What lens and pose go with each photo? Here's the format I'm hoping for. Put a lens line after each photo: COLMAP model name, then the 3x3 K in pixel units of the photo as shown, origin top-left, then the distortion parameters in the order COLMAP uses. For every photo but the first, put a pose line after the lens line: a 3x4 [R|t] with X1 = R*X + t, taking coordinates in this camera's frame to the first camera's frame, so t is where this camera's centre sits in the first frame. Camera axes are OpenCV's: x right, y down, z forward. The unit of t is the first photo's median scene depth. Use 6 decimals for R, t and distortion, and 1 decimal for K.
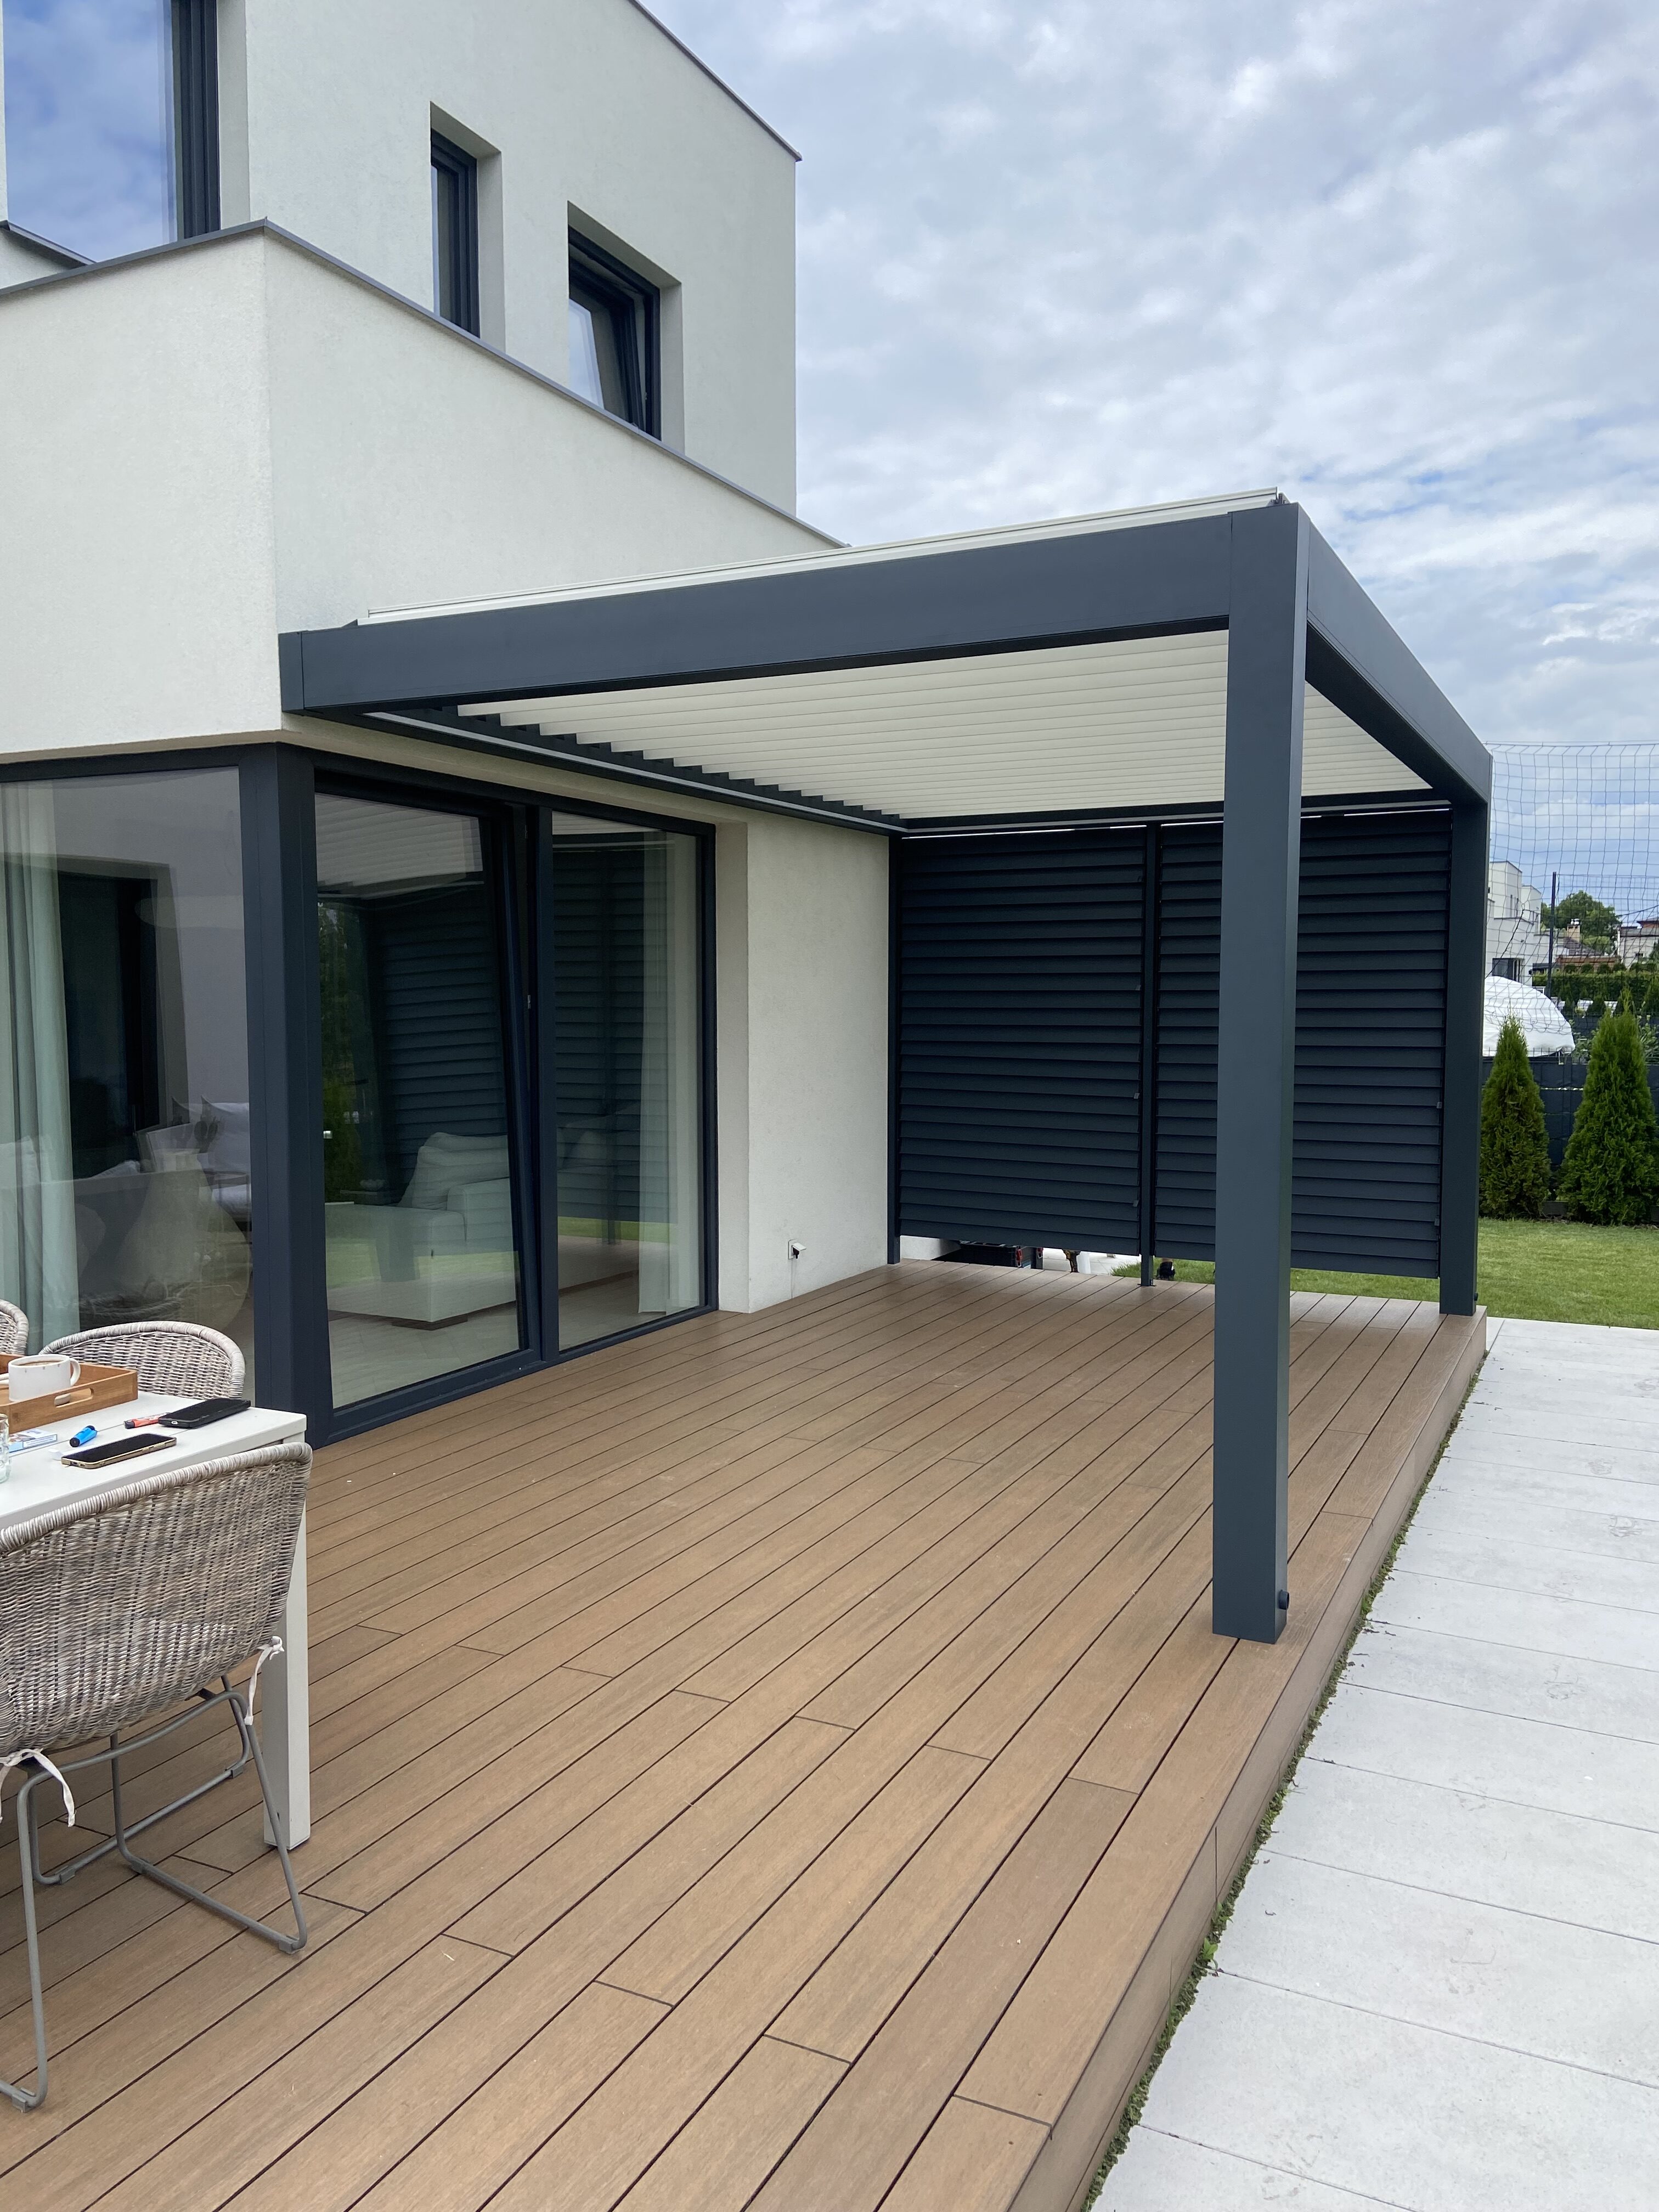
lens RADIAL K [[1657.9, 0, 819.5], [0, 1657.9, 1098.2], [0, 0, 1]] dist [0.115484, -0.130053]
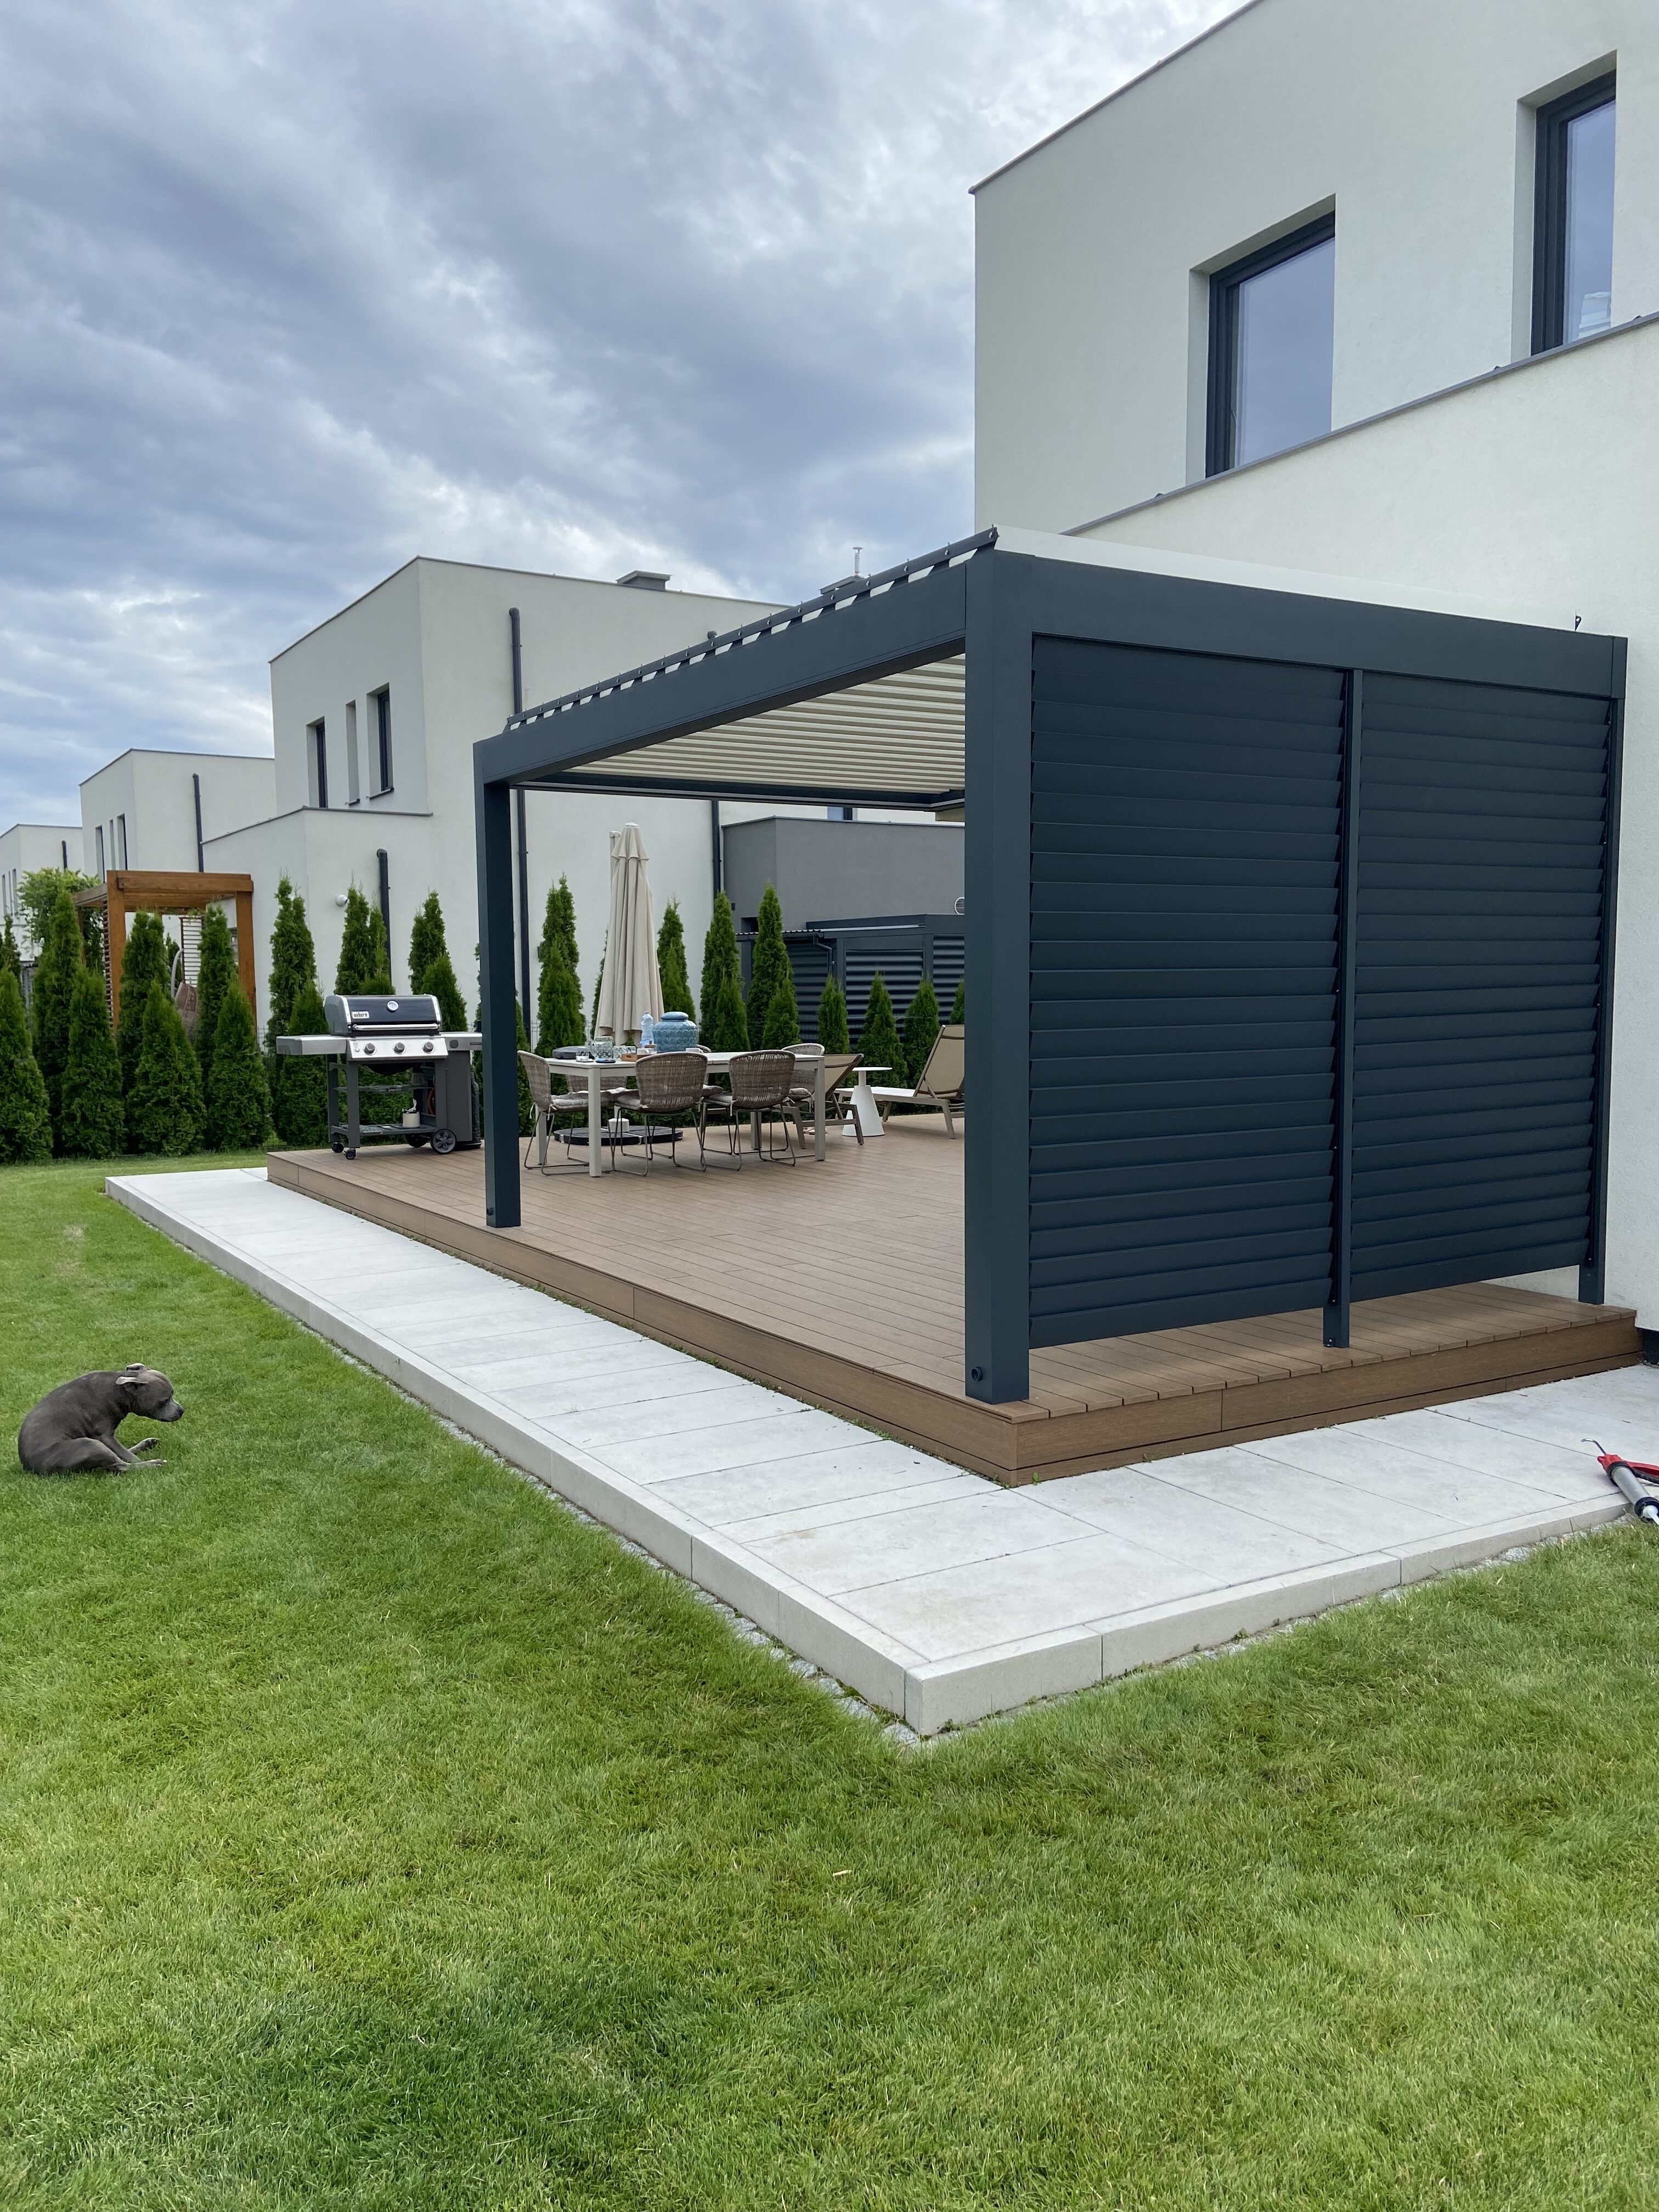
lens RADIAL K [[1657.9, 0, 819.5], [0, 1657.9, 1098.2], [0, 0, 1]] dist [0.115484, -0.130053]
pose [[-0.541193, 0.063021, -0.838534, 1.171105], [-0.046578, 0.993410, 0.104722, -0.067125], [0.839608, 0.095732, -0.534691, 1.561936]]
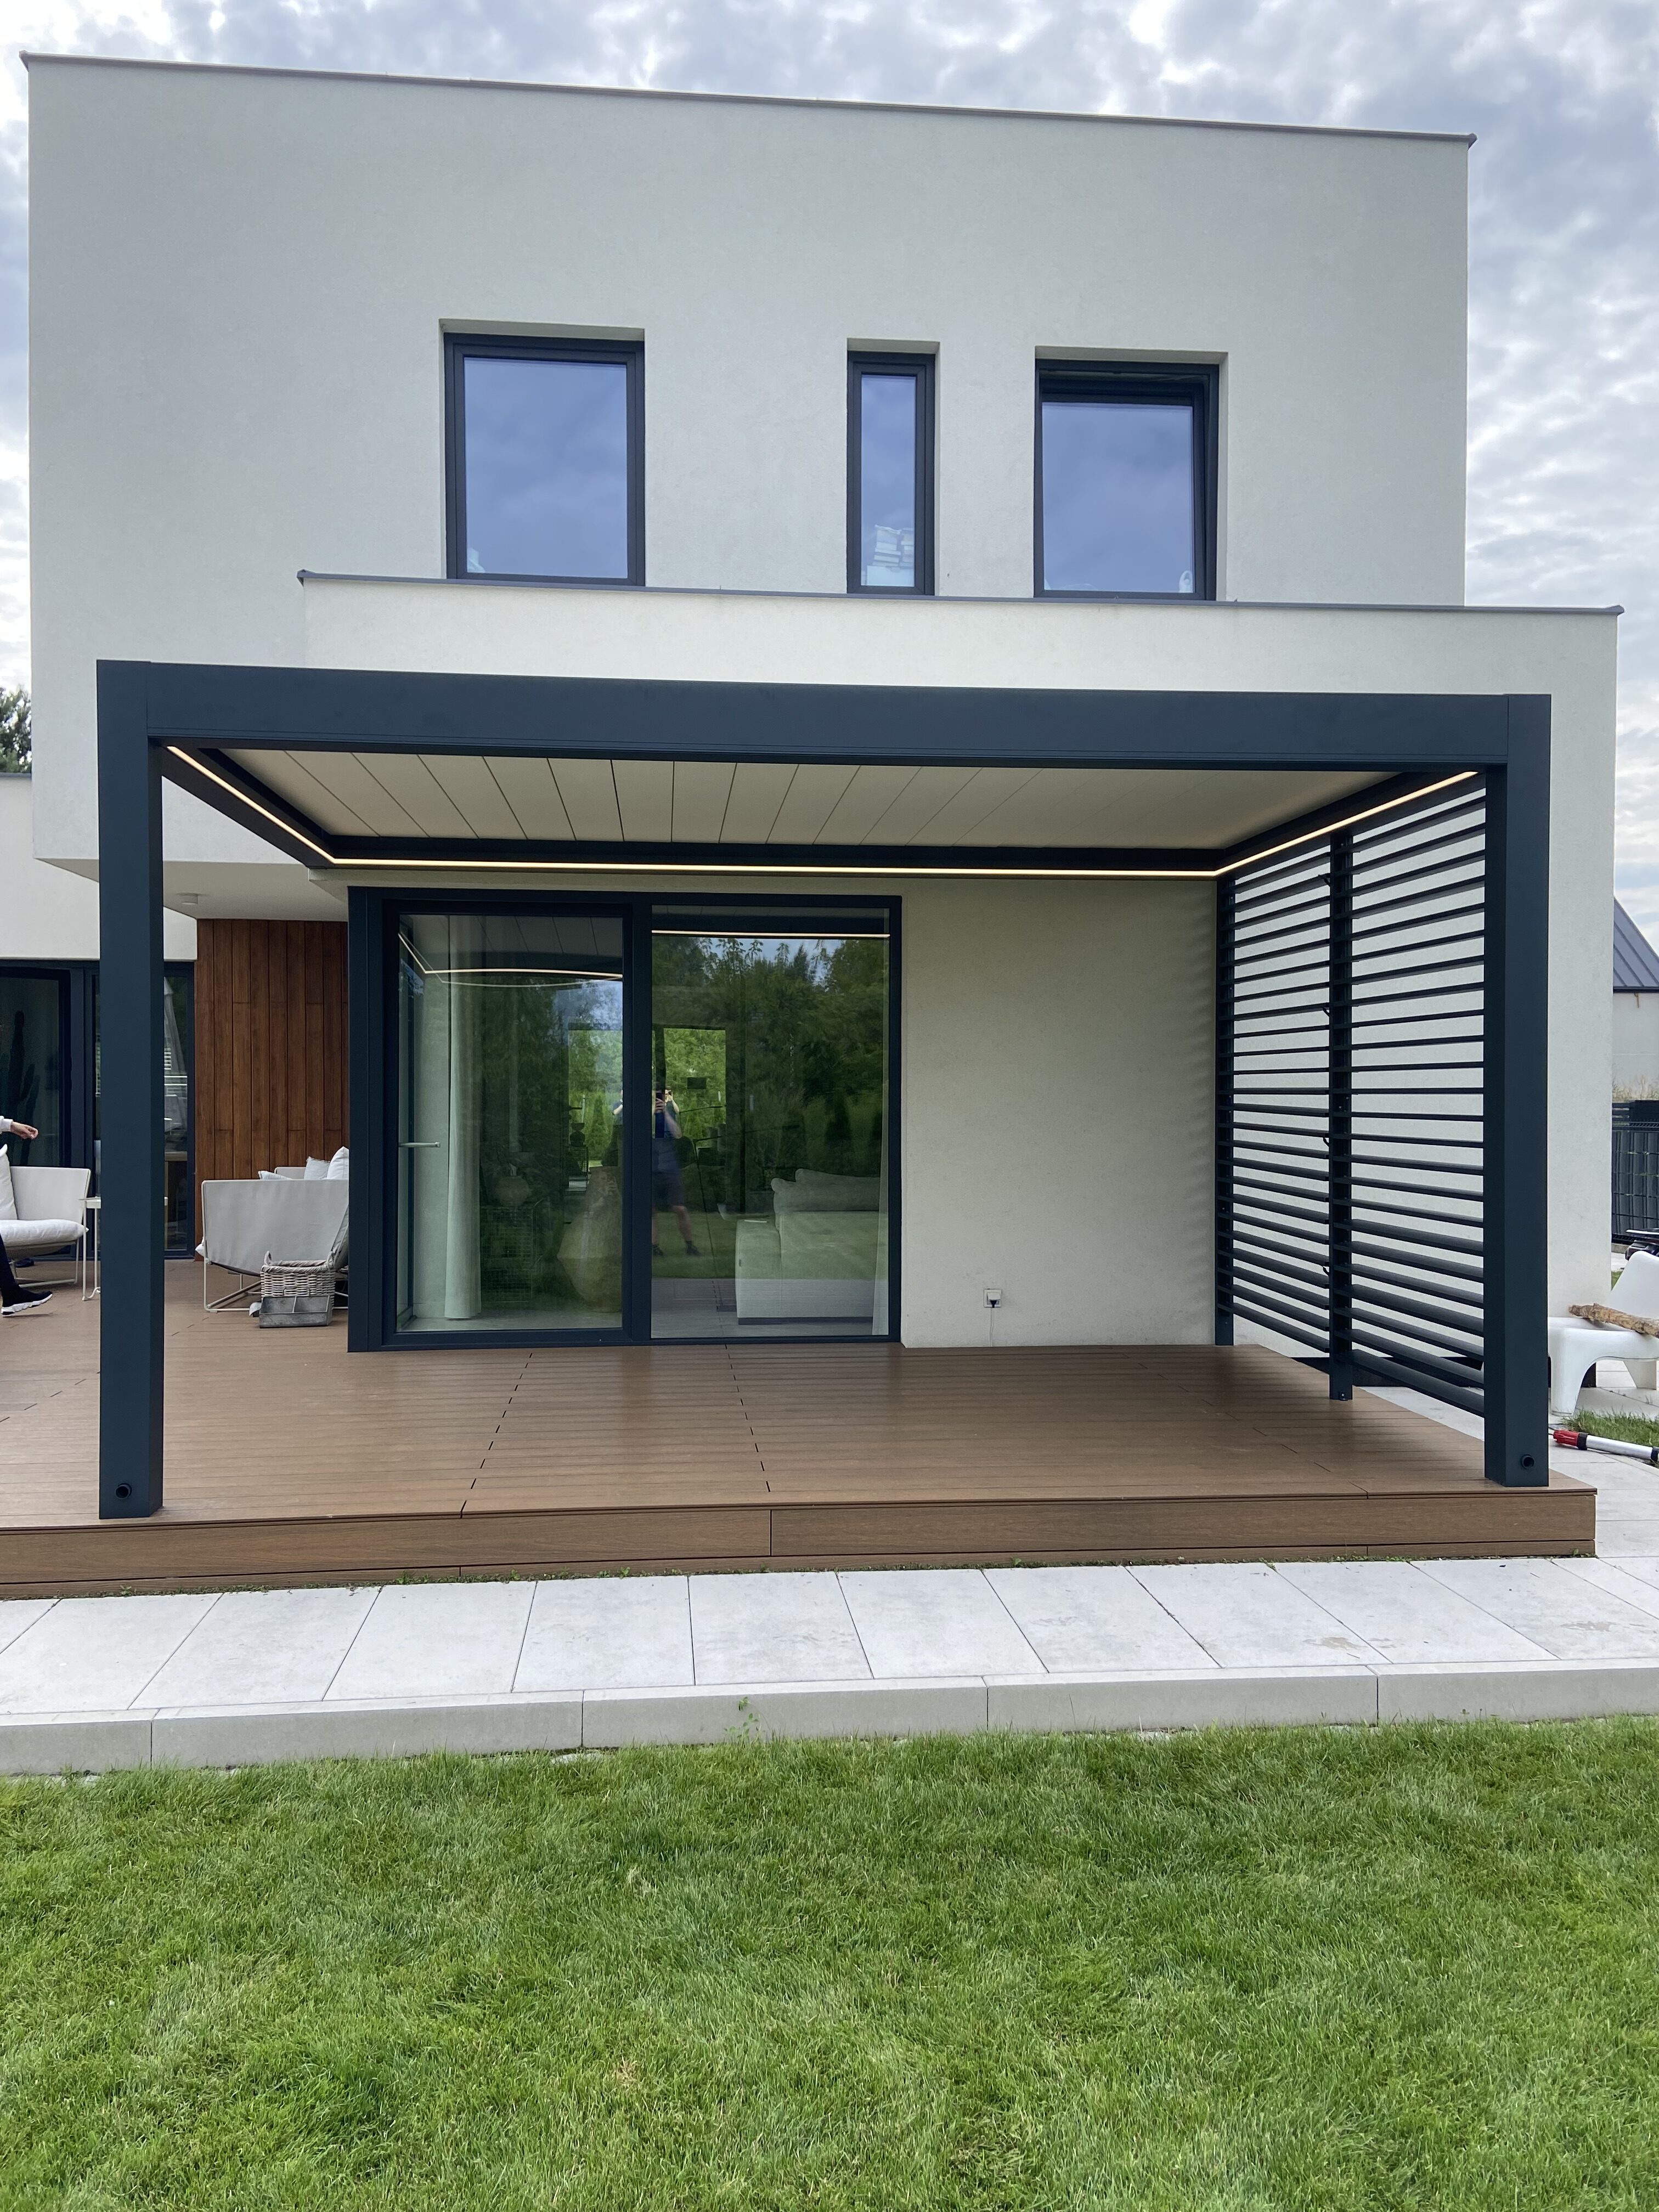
lens RADIAL K [[1657.9, 0, 819.5], [0, 1657.9, 1098.2], [0, 0, 1]] dist [0.115484, -0.130053]
pose [[0.532985, 0.002727, -0.846121, 0.999327], [-0.056651, 0.997866, -0.032470, 0.008753], [0.844226, 0.065239, 0.532002, 0.455542]]
